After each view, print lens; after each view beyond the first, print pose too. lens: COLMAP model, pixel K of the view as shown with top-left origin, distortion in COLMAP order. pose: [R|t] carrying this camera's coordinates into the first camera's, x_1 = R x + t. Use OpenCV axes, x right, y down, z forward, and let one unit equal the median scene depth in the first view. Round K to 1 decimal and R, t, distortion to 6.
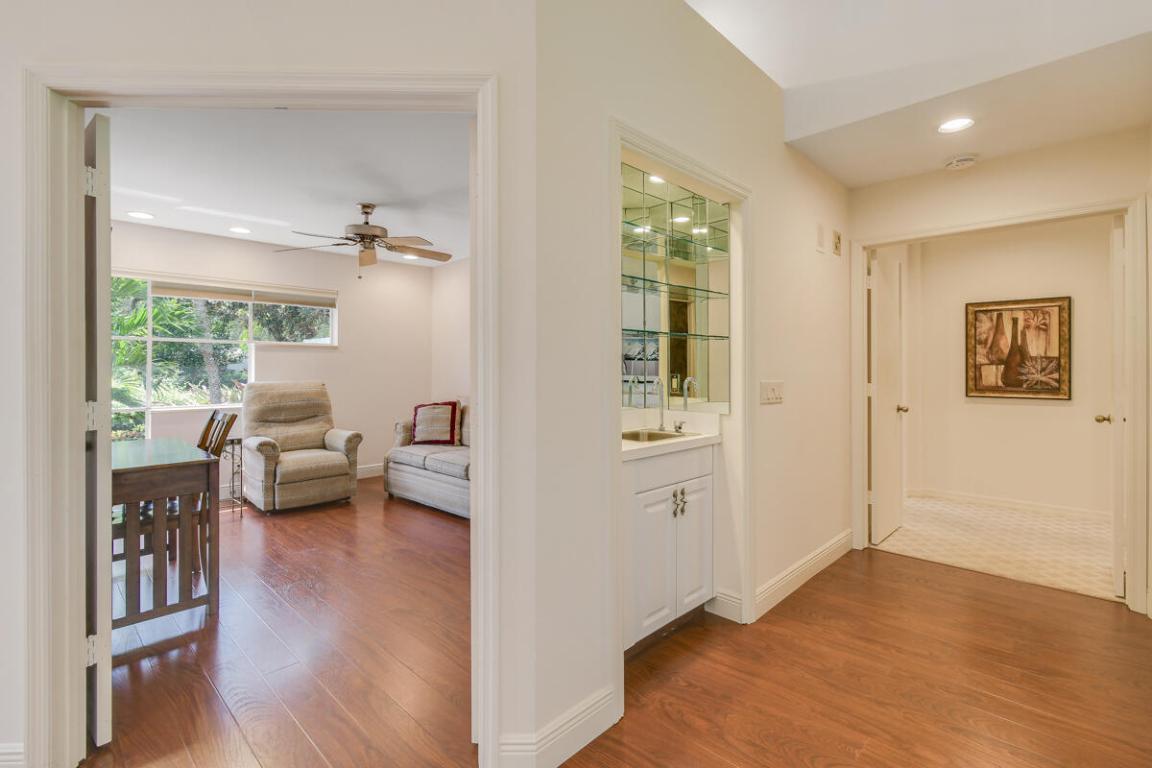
lens RADIAL K [[524.6, 0, 595.7], [0, 524.6, 369.3], [0, 0, 1]] dist [0.001476, 0.000116]
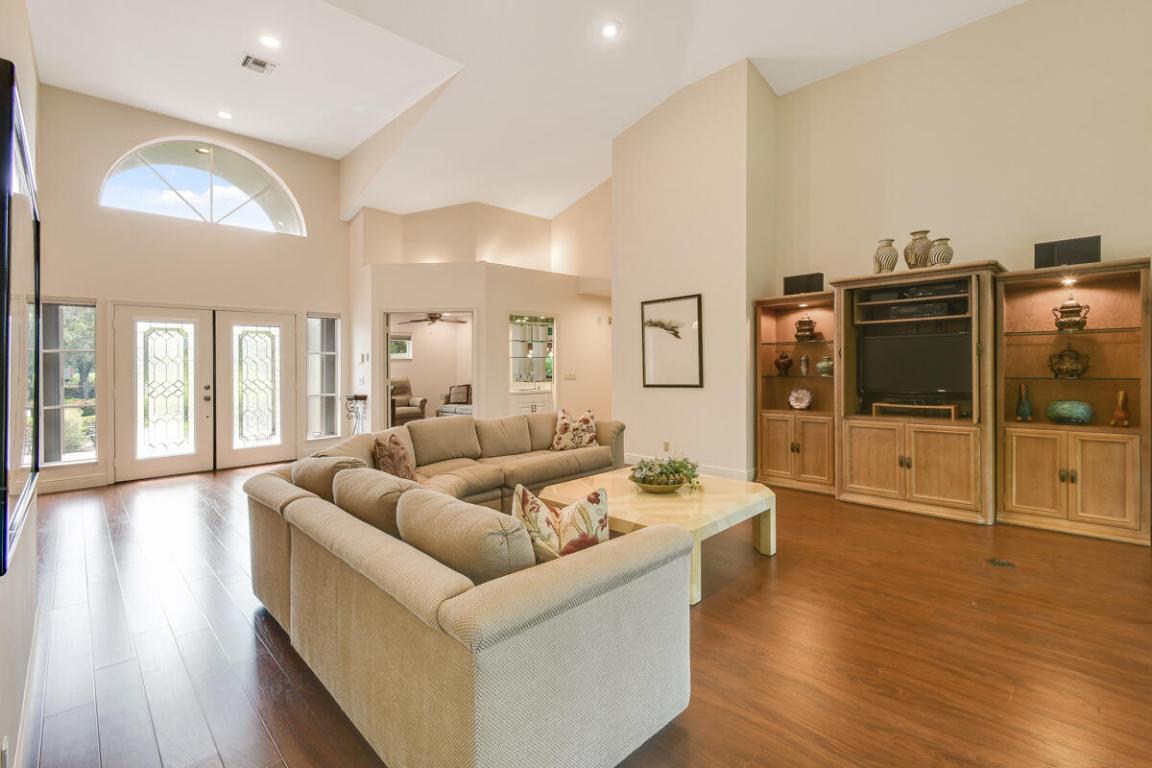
lens RADIAL K [[511.7, 0, 578.3], [0, 511.7, 380.5], [0, 0, 1]] dist [0.000858, 0.000034]
pose [[0.998522, -0.010500, -0.053330, 0.337157], [0.011994, 0.999542, 0.027771, -0.008278], [0.053014, -0.028370, 0.998191, -1.222220]]
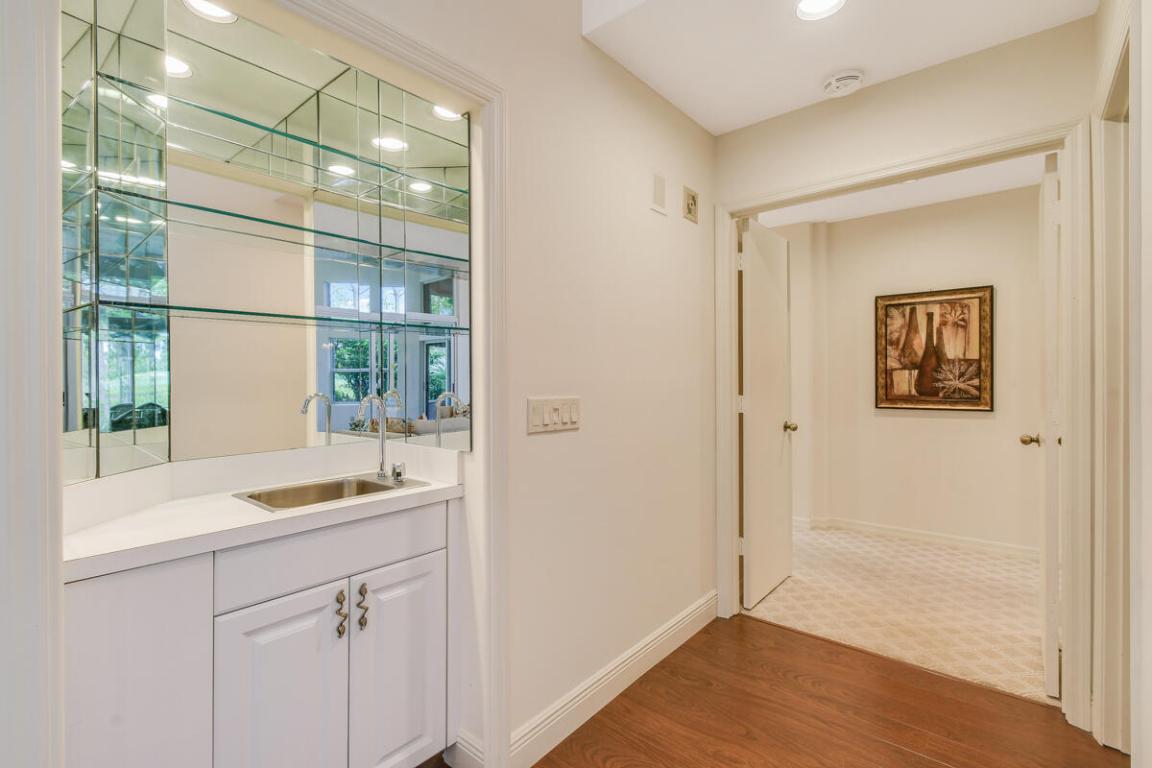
lens RADIAL K [[528.1, 0, 591.0], [0, 528.1, 383.9], [0, 0, 1]] dist [0.003609, 0.000058]
pose [[0.996915, -0.010804, 0.077739, 0.206538], [0.009954, 0.999887, 0.011304, -0.000334], [-0.077852, -0.010495, 0.996910, 0.216311]]
